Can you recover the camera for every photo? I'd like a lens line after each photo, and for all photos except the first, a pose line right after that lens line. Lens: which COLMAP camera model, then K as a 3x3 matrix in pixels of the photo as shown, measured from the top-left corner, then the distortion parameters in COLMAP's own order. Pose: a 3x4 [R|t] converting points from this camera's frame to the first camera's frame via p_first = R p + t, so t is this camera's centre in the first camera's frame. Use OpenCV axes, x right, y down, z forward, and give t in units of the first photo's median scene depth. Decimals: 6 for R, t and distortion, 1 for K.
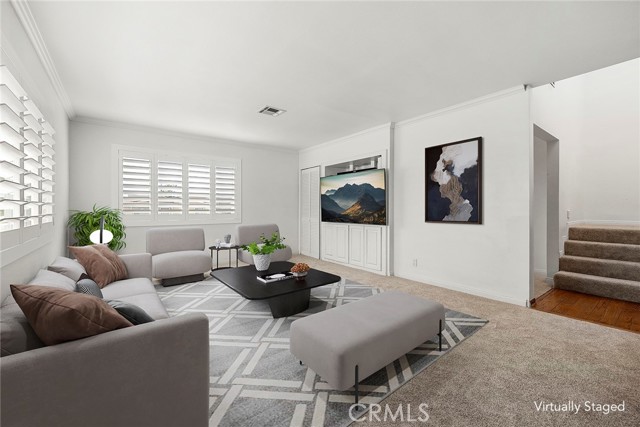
lens RADIAL K [[256.0, 0, 324.1], [0, 256.0, 216.0], [0, 0, 1]] dist [0.001886, -0.000041]
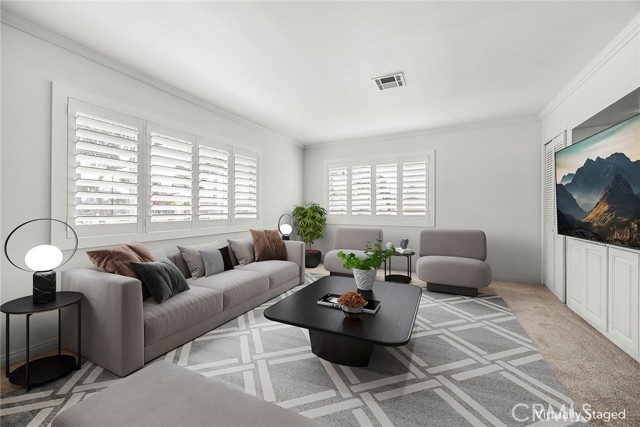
lens RADIAL K [[256.0, 0, 321.9], [0, 256.0, 206.6], [0, 0, 1]] dist [0.001886, -0.000041]
pose [[0.436250, -0.009811, -0.899772, 0.286742], [-0.033137, 0.999087, -0.026960, -0.006579], [0.899215, 0.041577, 0.435526, 0.364256]]
